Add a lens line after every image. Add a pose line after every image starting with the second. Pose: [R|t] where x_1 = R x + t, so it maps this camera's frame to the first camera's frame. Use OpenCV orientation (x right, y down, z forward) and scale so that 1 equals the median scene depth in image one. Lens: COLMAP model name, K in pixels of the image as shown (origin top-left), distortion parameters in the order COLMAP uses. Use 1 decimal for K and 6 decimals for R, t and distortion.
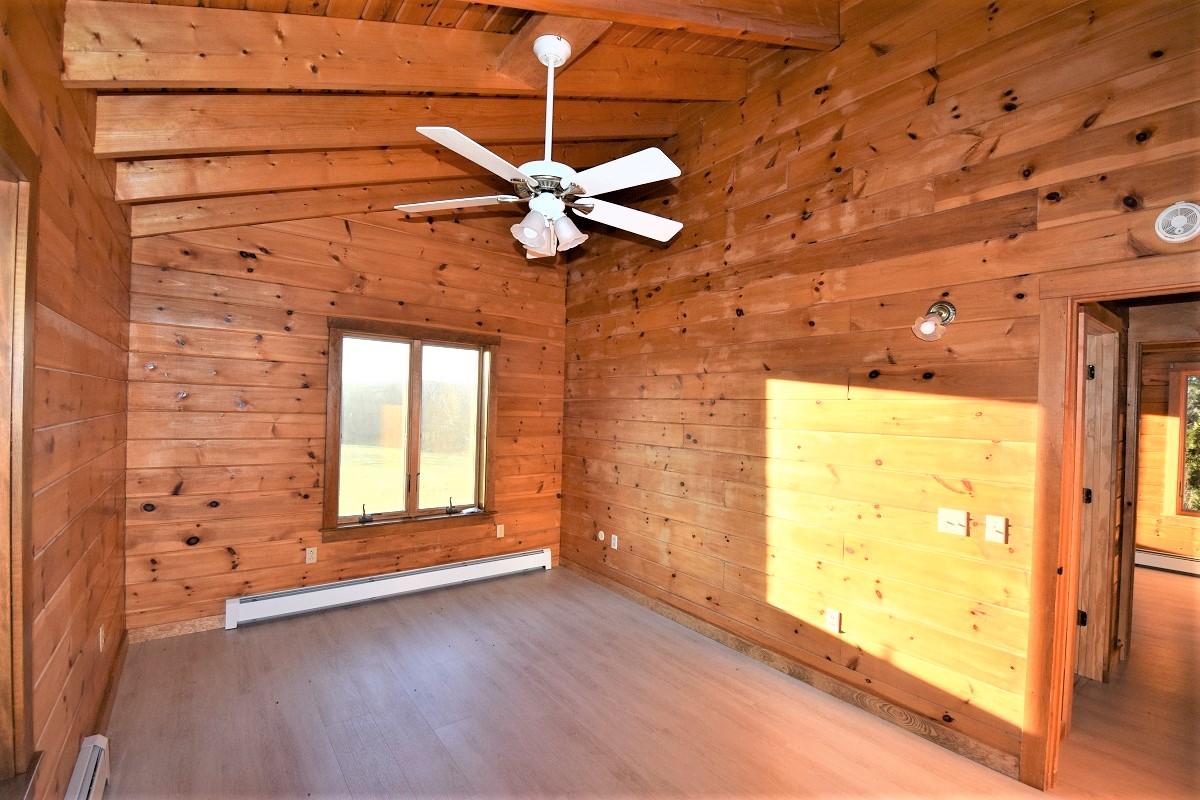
lens RADIAL K [[525.5, 0, 604.6], [0, 525.5, 408.3], [0, 0, 1]] dist [0.020152, -0.023425]
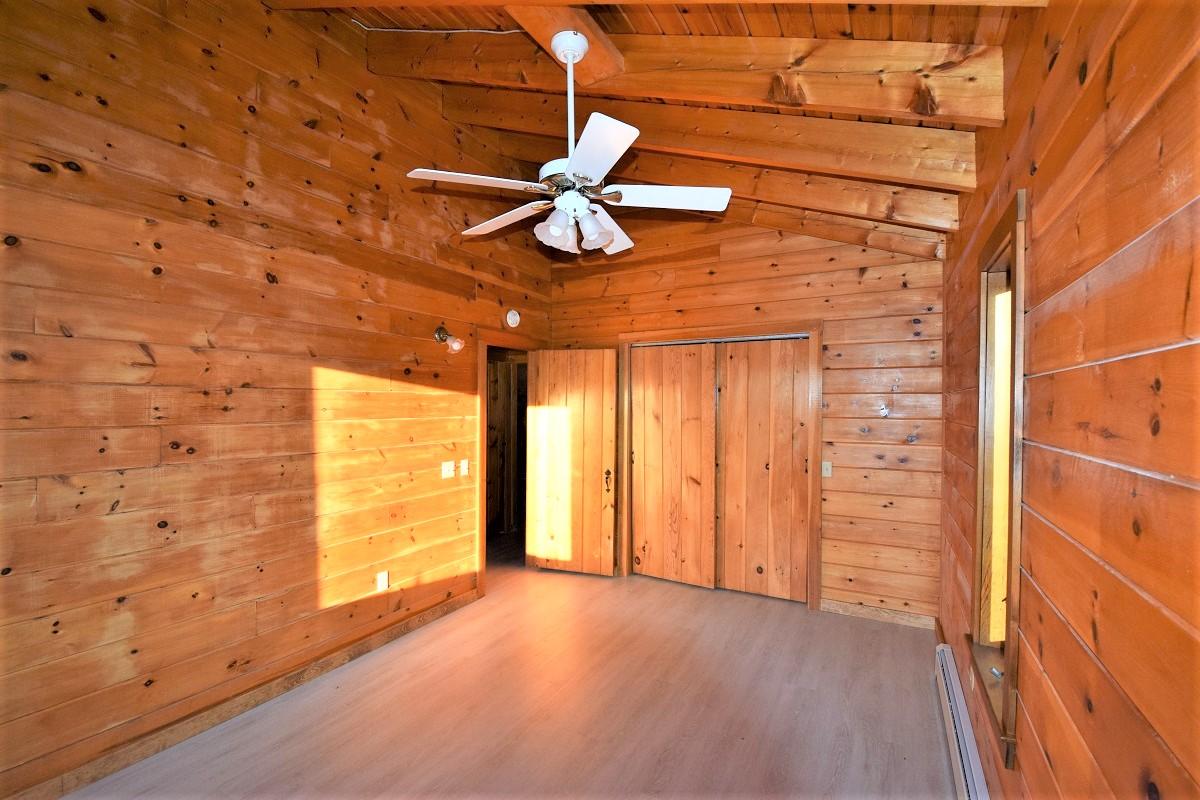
lens RADIAL K [[525.5, 0, 604.6], [0, 525.5, 408.3], [0, 0, 1]] dist [0.020152, -0.023425]
pose [[-0.414981, -0.034855, 0.909162, -0.707523], [-0.011816, 0.999388, 0.032920, -0.019092], [-0.909754, 0.002918, -0.415138, 0.907203]]
